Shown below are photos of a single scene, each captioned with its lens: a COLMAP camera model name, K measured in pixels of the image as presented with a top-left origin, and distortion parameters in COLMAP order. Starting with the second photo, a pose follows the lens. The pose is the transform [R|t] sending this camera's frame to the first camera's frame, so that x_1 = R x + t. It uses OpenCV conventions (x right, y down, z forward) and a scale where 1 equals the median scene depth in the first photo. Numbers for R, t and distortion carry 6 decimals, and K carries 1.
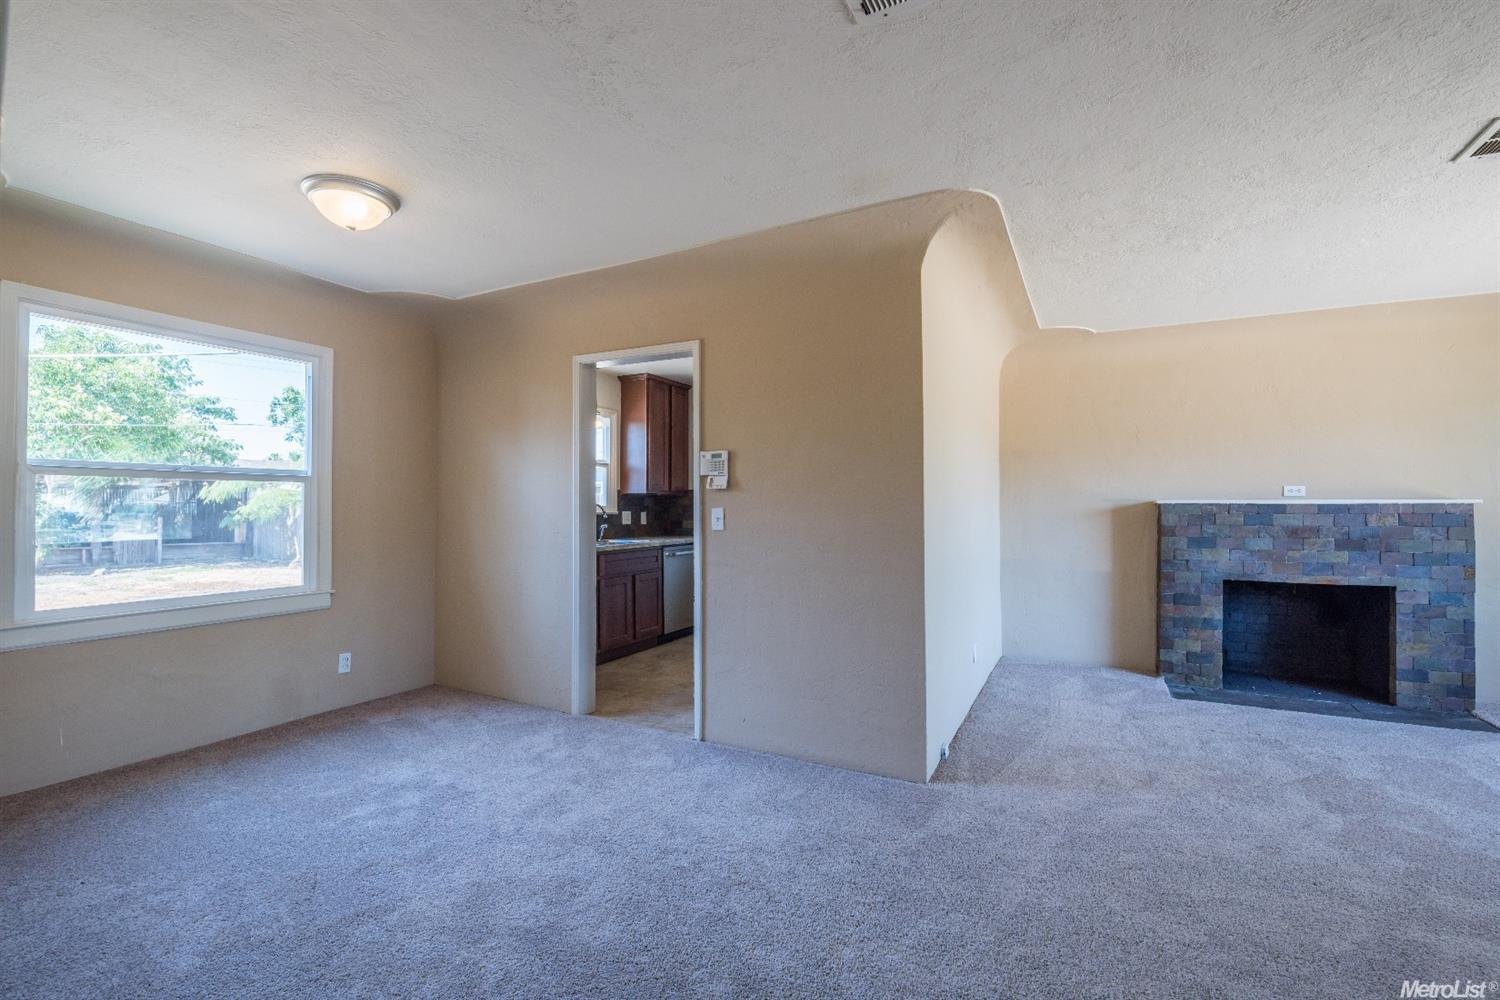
lens RADIAL K [[662.1, 0, 750.4], [0, 662.1, 497.1], [0, 0, 1]] dist [-0.001005, -0.007861]
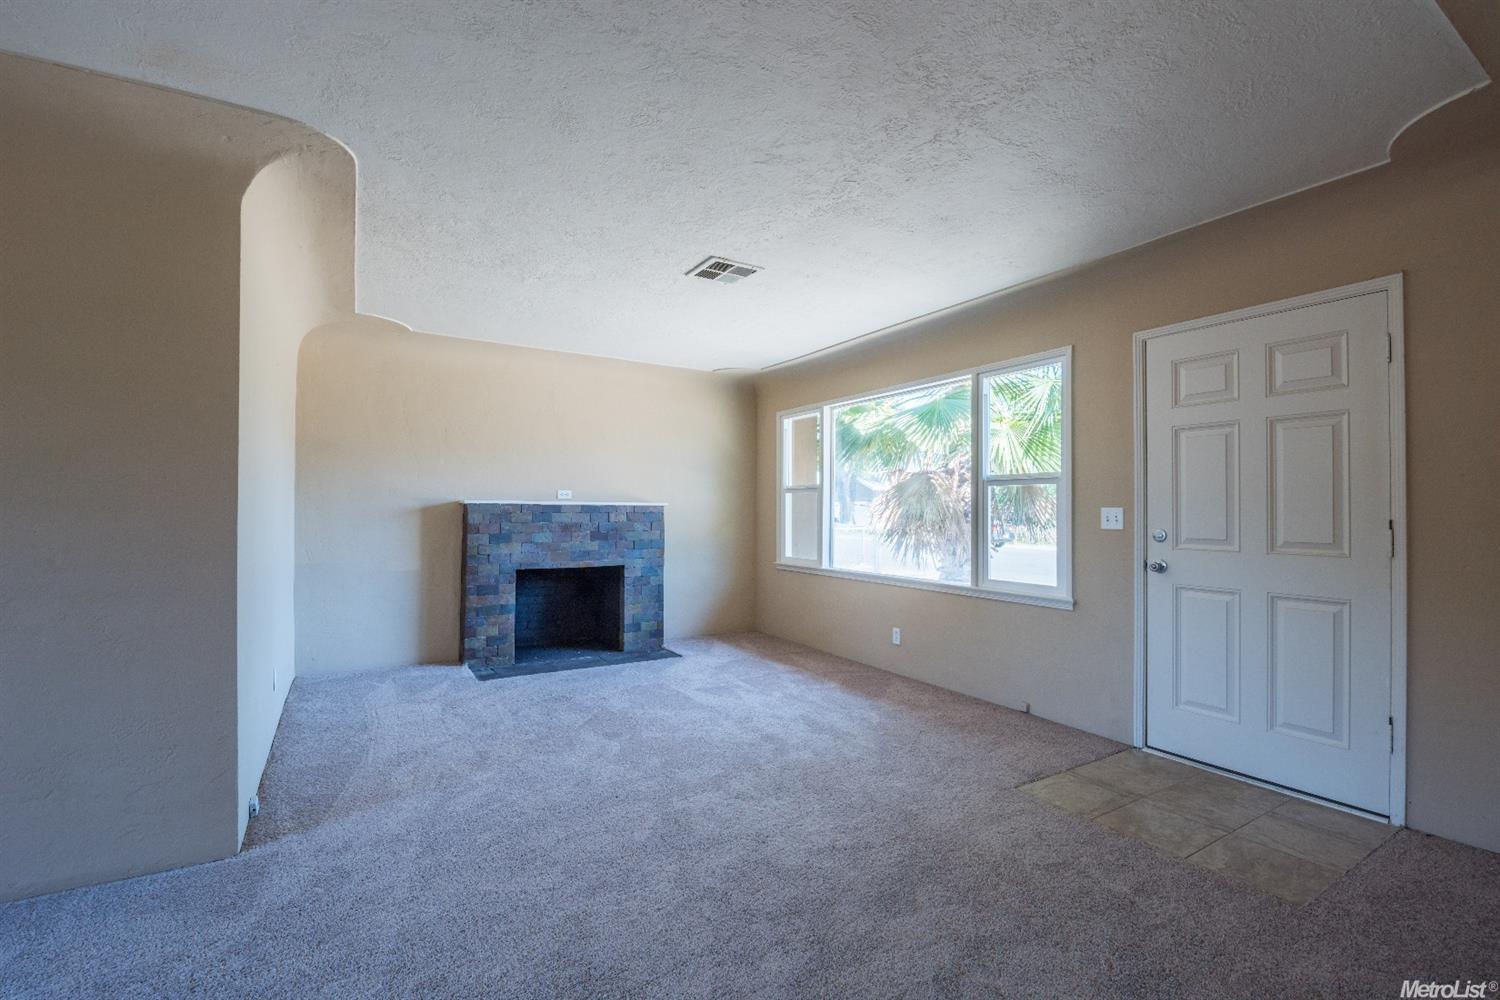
lens RADIAL K [[662.1, 0, 748.5], [0, 662.1, 503.1], [0, 0, 1]] dist [-0.001005, -0.007861]
pose [[0.518343, 0.009240, 0.855123, -0.070824], [-0.018916, 0.999821, 0.000662, -0.000098], [-0.854964, -0.016519, 0.518425, 0.056289]]
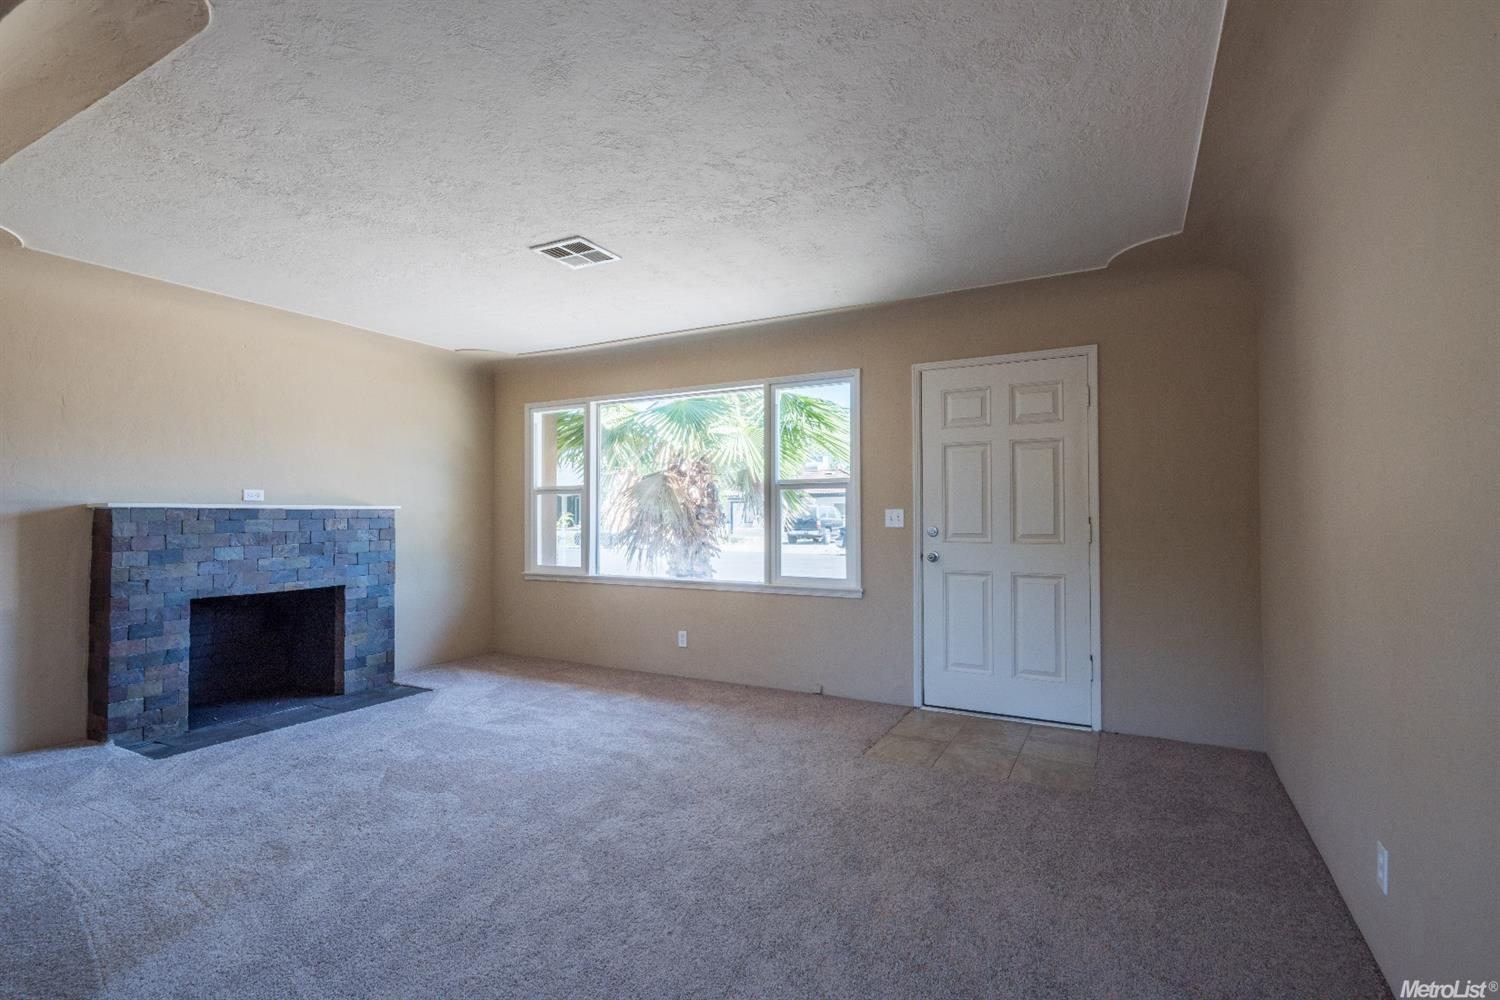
lens RADIAL K [[712.7, 0, 756.3], [0, 712.7, 501.4], [0, 0, 1]] dist [0.002393, -0.007155]
pose [[0.008135, 0.013568, 0.999875, -0.191279], [-0.014459, 0.999805, -0.013450, 0.003557], [-0.999862, -0.014348, 0.008330, 0.302340]]
